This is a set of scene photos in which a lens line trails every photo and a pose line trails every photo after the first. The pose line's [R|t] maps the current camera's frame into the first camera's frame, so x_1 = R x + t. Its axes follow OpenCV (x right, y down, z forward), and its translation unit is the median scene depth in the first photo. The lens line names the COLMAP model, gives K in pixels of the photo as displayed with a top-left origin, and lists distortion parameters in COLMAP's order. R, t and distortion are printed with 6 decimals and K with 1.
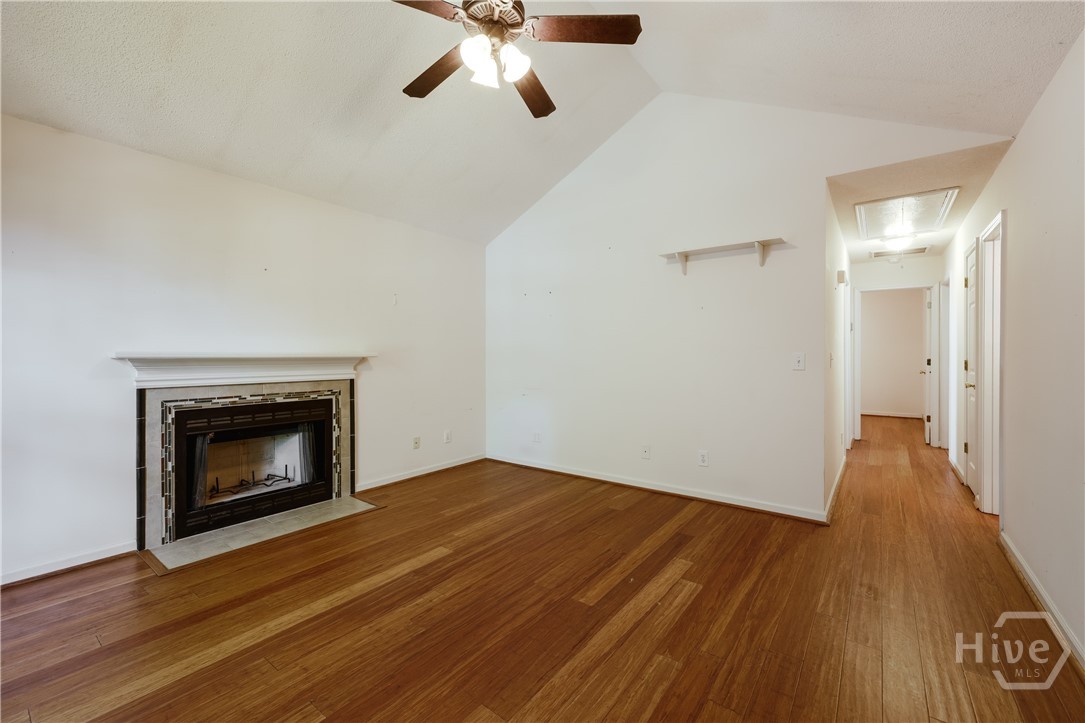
lens RADIAL K [[458.9, 0, 534.4], [0, 458.9, 355.8], [0, 0, 1]] dist [0.001668, 0.000226]
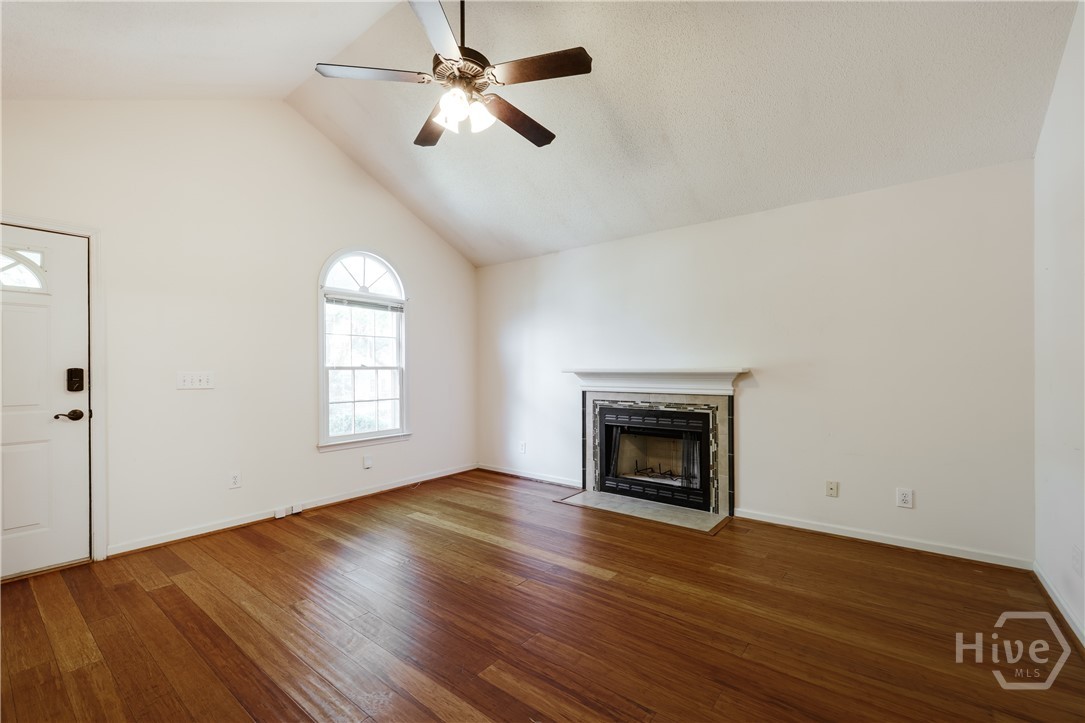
lens RADIAL K [[432.8, 0, 548.6], [0, 432.8, 368.4], [0, 0, 1]] dist [-0.001132, 0.000104]
pose [[0.012276, -0.000994, -0.999924, 0.581428], [0.001682, 0.999998, -0.000973, -0.006463], [0.999923, -0.001670, 0.012278, 0.714220]]
